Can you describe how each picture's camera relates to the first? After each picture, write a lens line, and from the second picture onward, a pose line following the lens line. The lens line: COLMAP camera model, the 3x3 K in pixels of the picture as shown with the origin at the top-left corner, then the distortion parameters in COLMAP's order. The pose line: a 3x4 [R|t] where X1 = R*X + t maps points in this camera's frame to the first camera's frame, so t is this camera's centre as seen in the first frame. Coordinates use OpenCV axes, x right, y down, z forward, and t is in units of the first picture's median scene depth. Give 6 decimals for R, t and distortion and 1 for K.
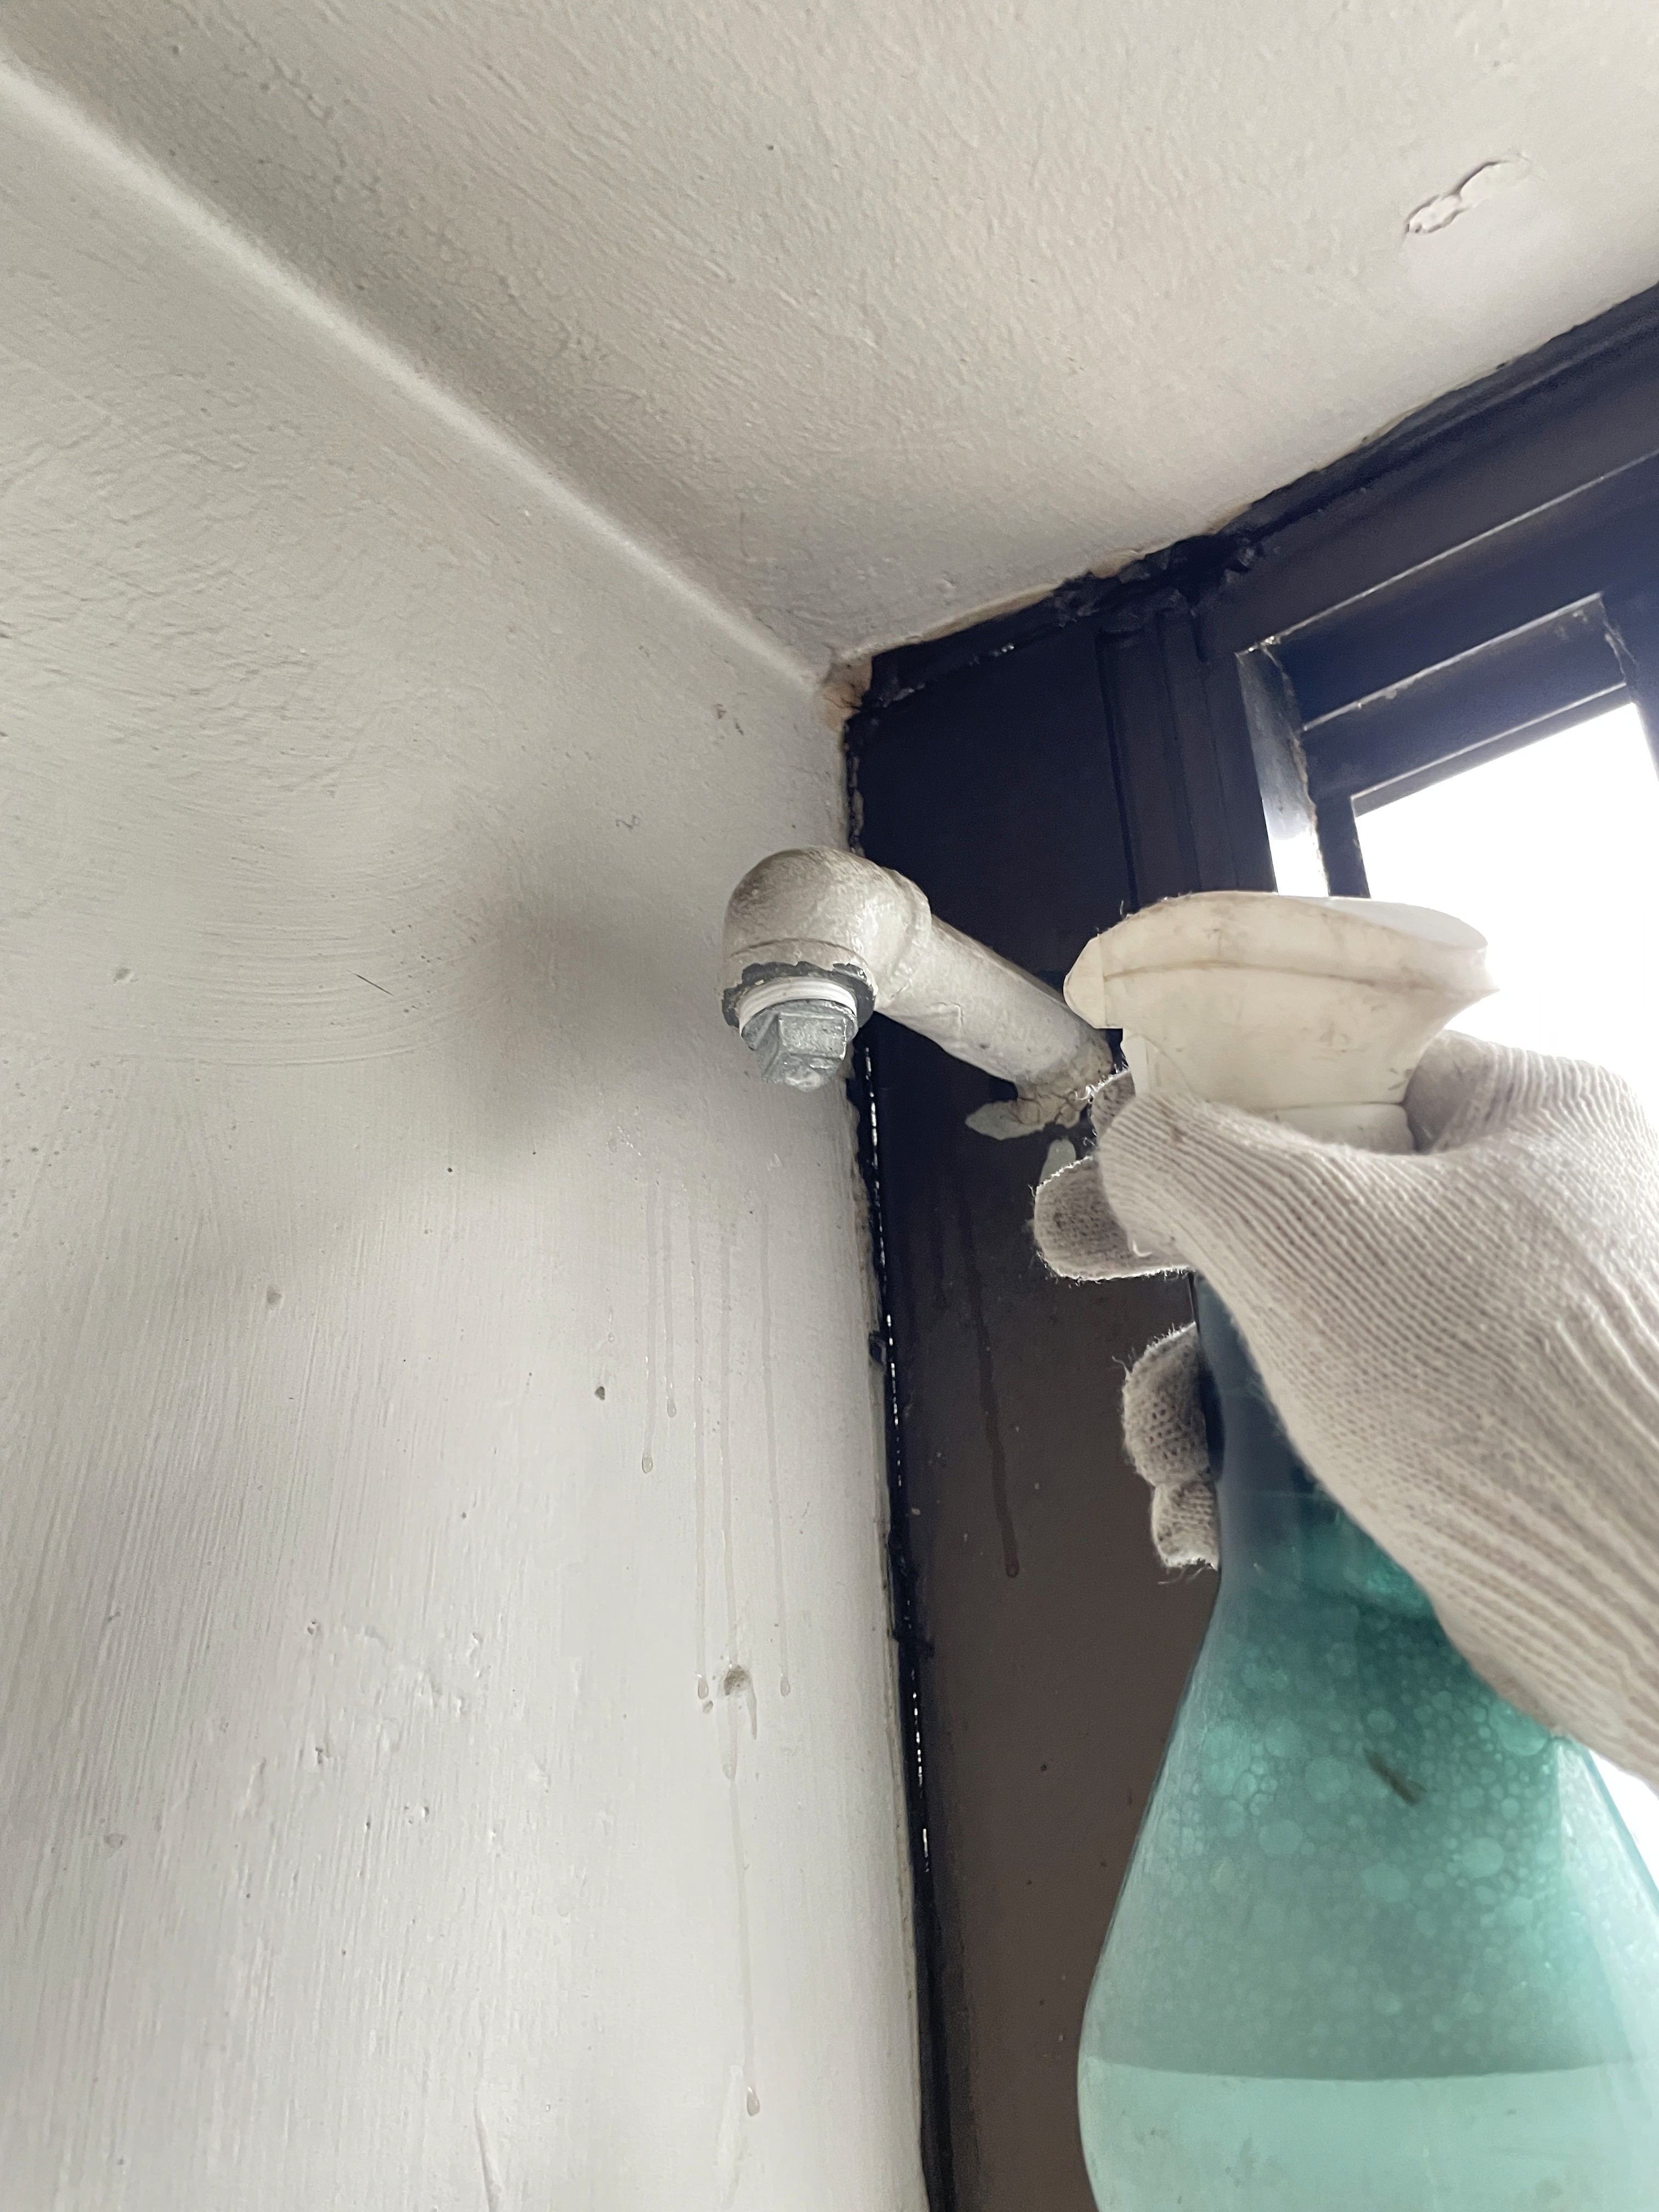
lens RADIAL K [[1674.4, 0, 829.5], [0, 1674.4, 1106.0], [0, 0, 1]] dist [-0.003023, -0.001526]
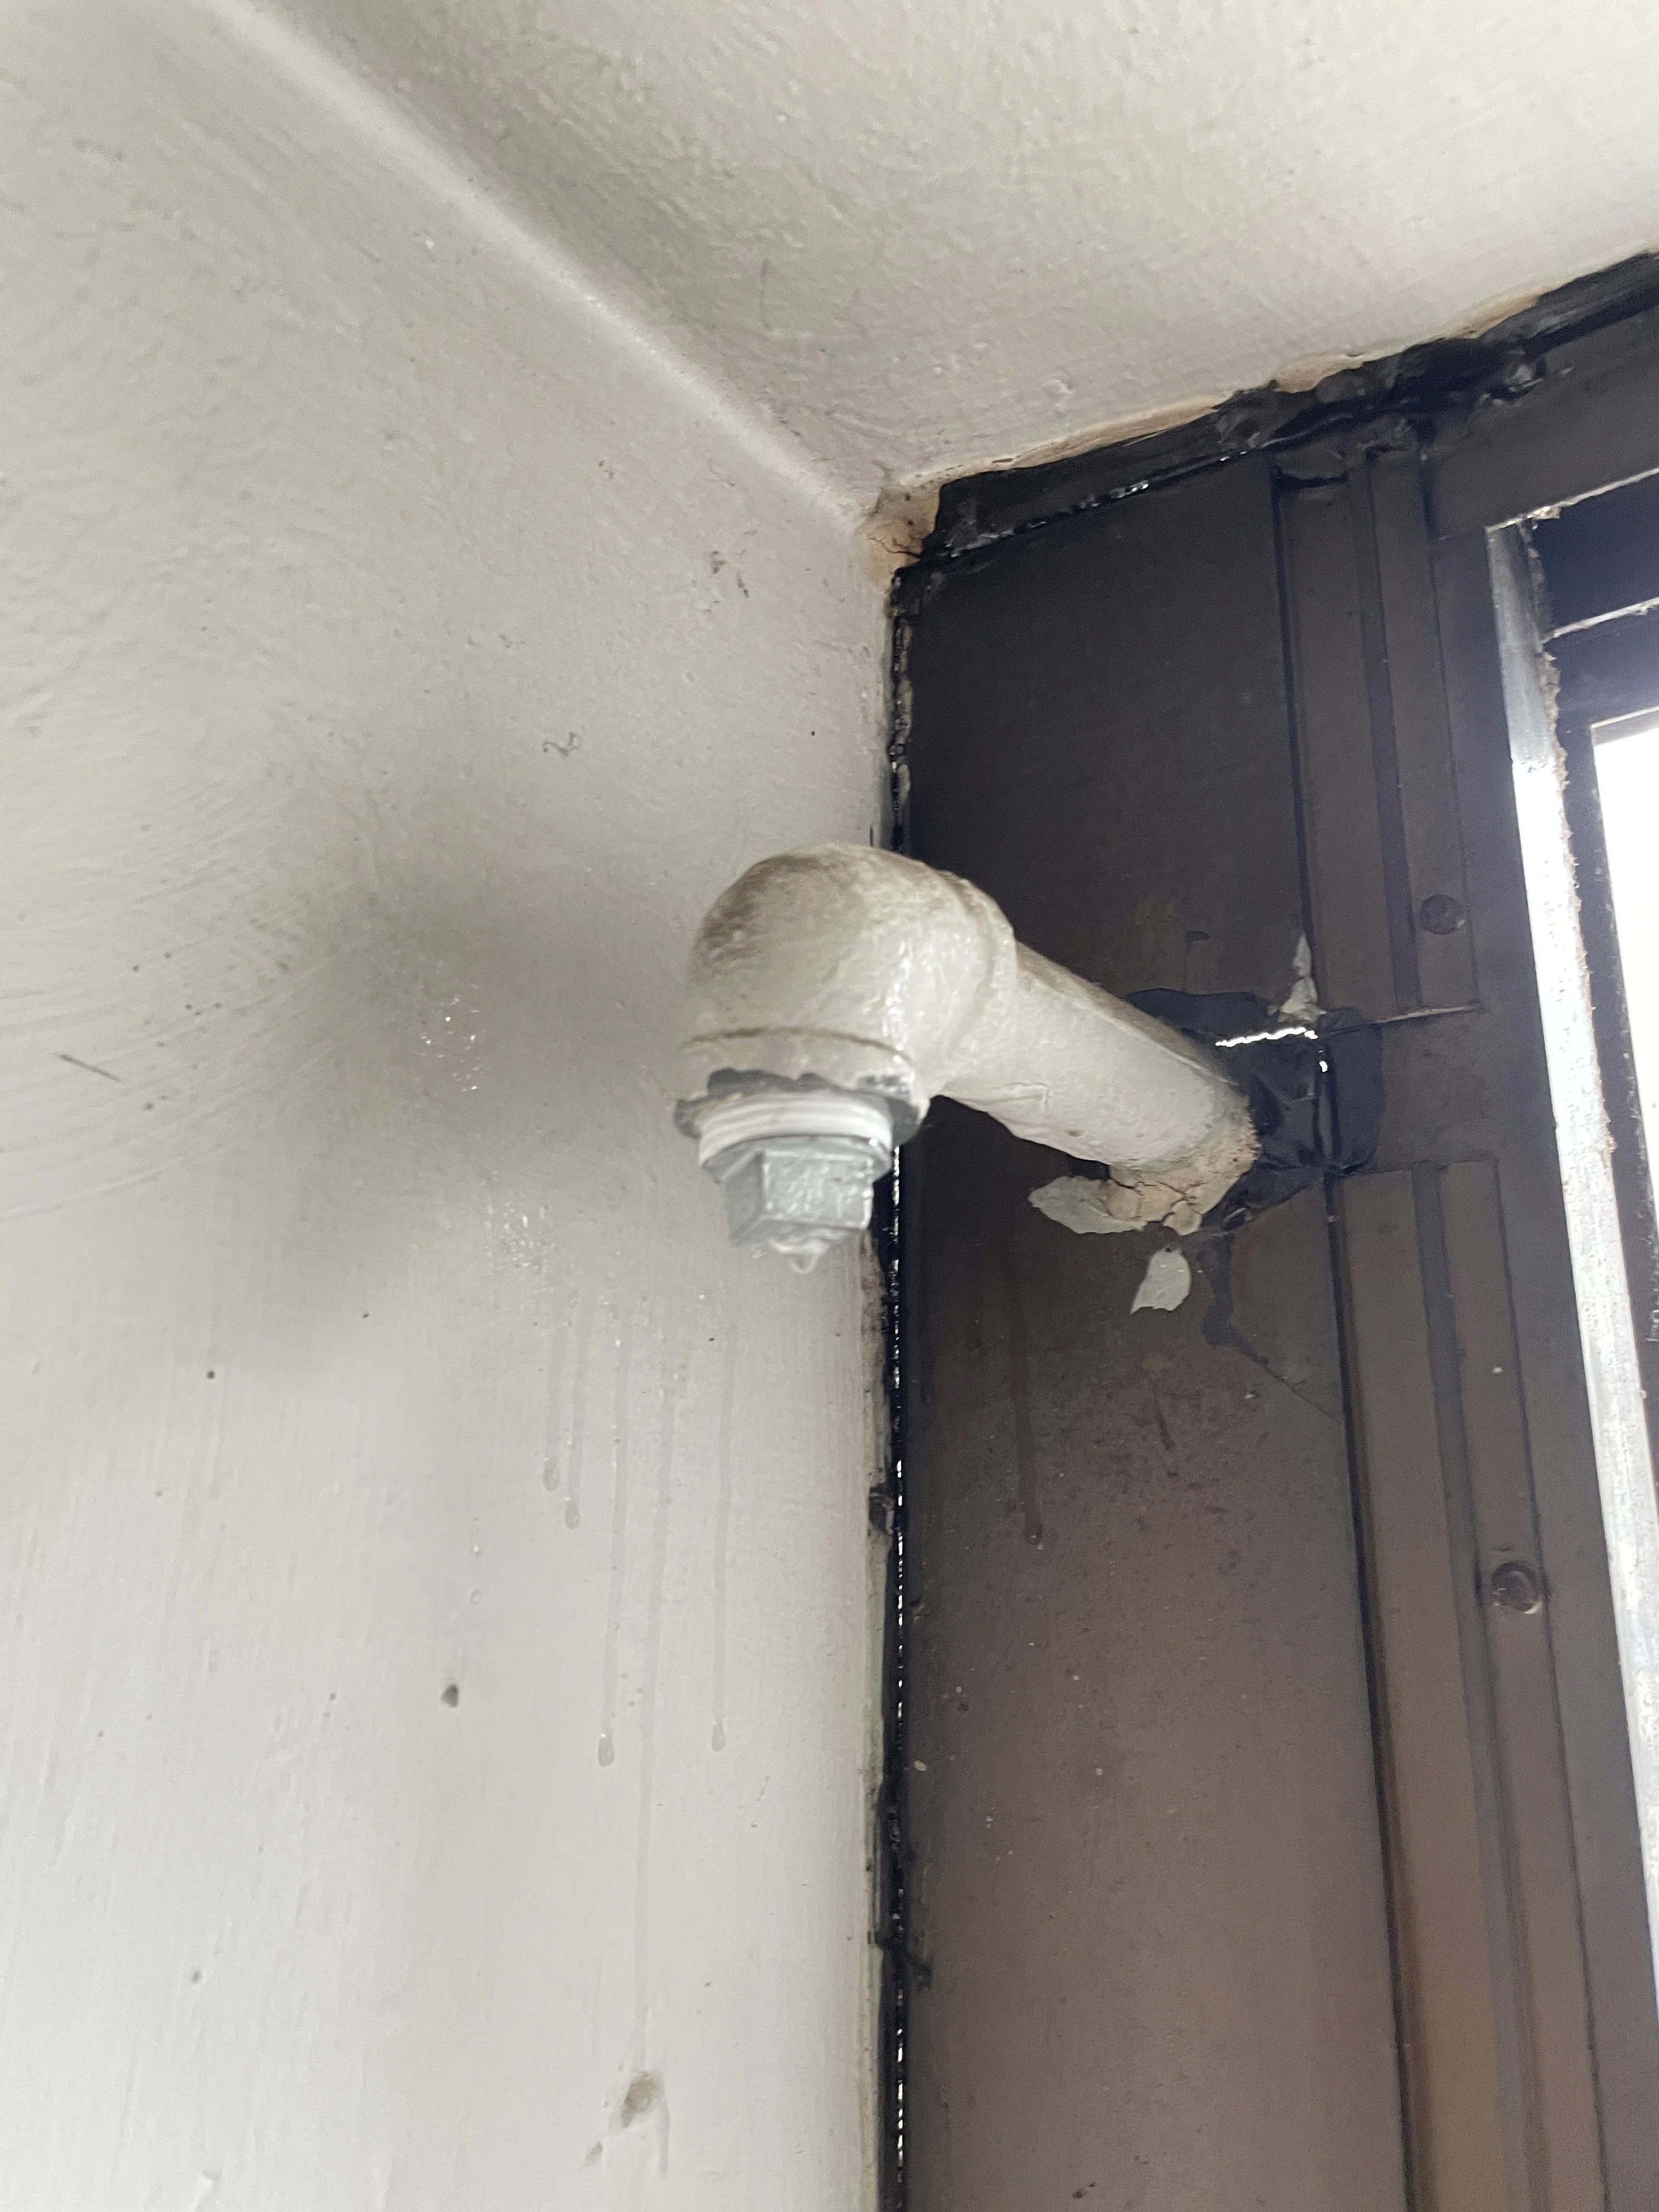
lens RADIAL K [[1640.0, 0, 812.2], [0, 1640.0, 1055.6], [0, 0, 1]] dist [0.014061, -0.043919]
pose [[0.997720, 0.066973, -0.008315, -0.007871], [-0.065384, 0.989779, 0.126735, -0.136001], [0.016718, -0.125902, 0.991902, 0.340866]]
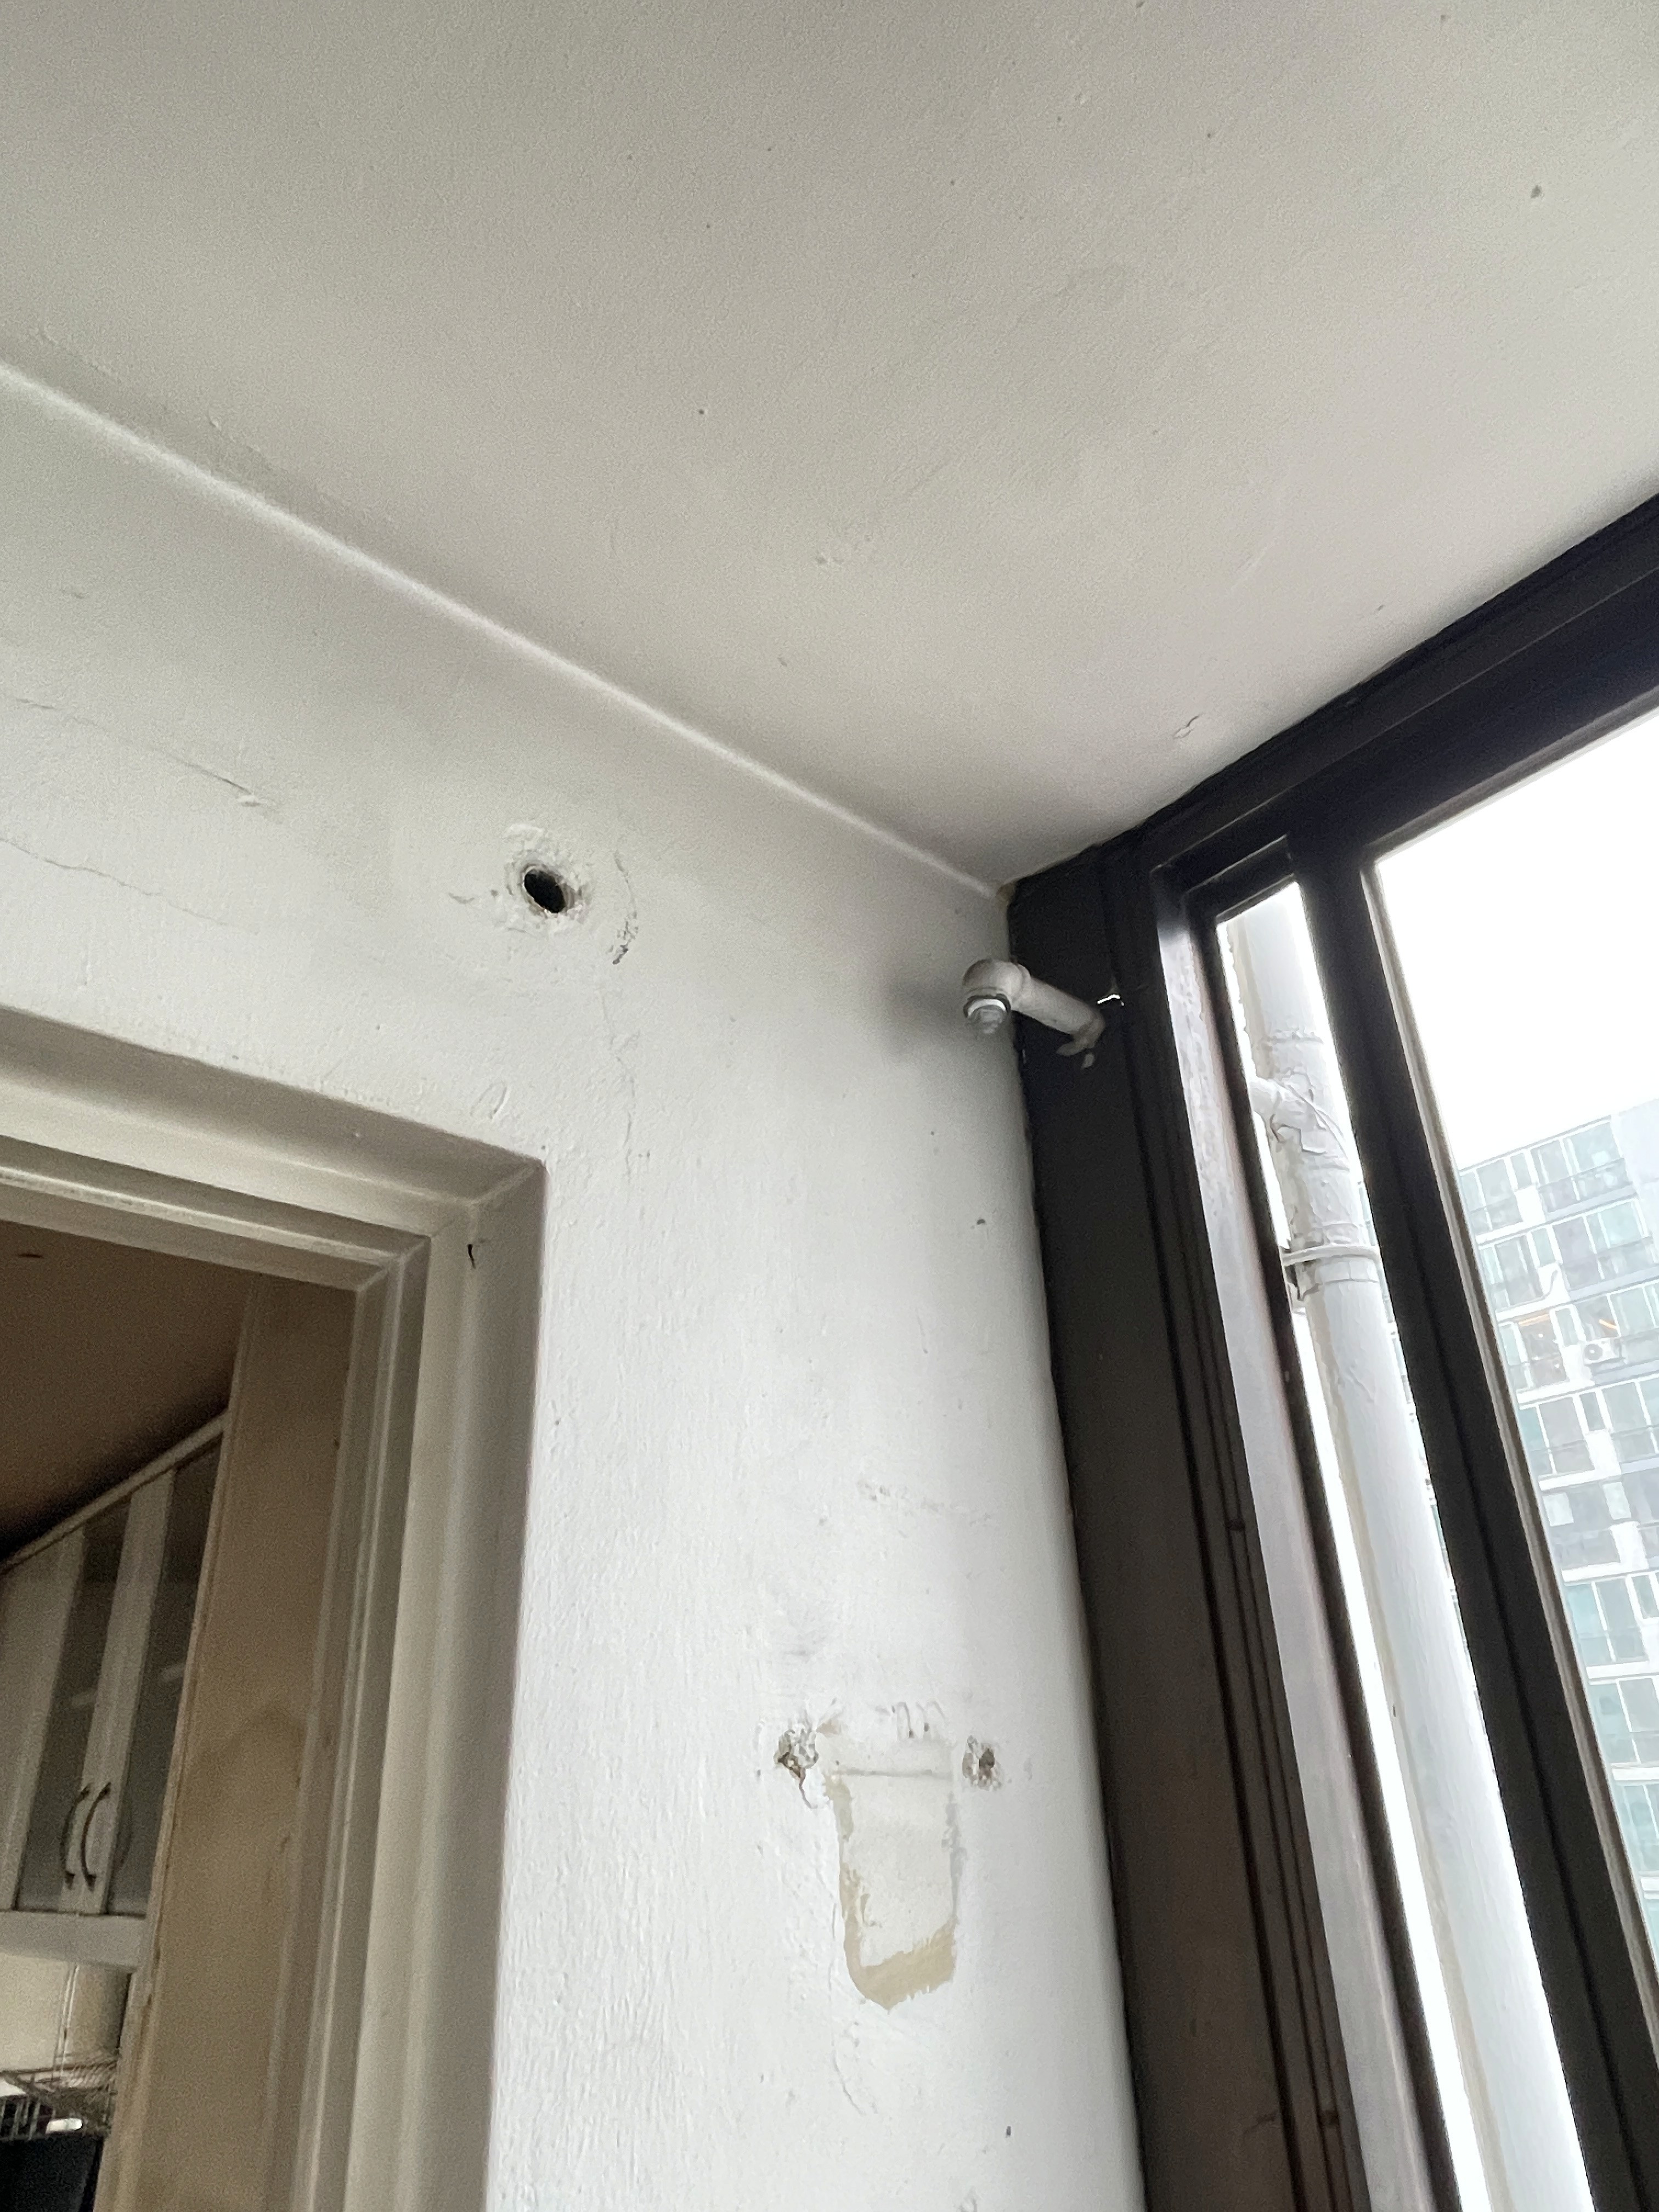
lens RADIAL K [[1430.2, 0, 829.5], [0, 1430.2, 1106.0], [0, 0, 1]] dist [-0.001874, -0.002240]
pose [[0.981211, -0.071104, -0.179359, 0.137118], [0.062681, 0.996667, -0.052208, 0.208783], [0.182474, 0.039984, 0.982397, -1.445205]]
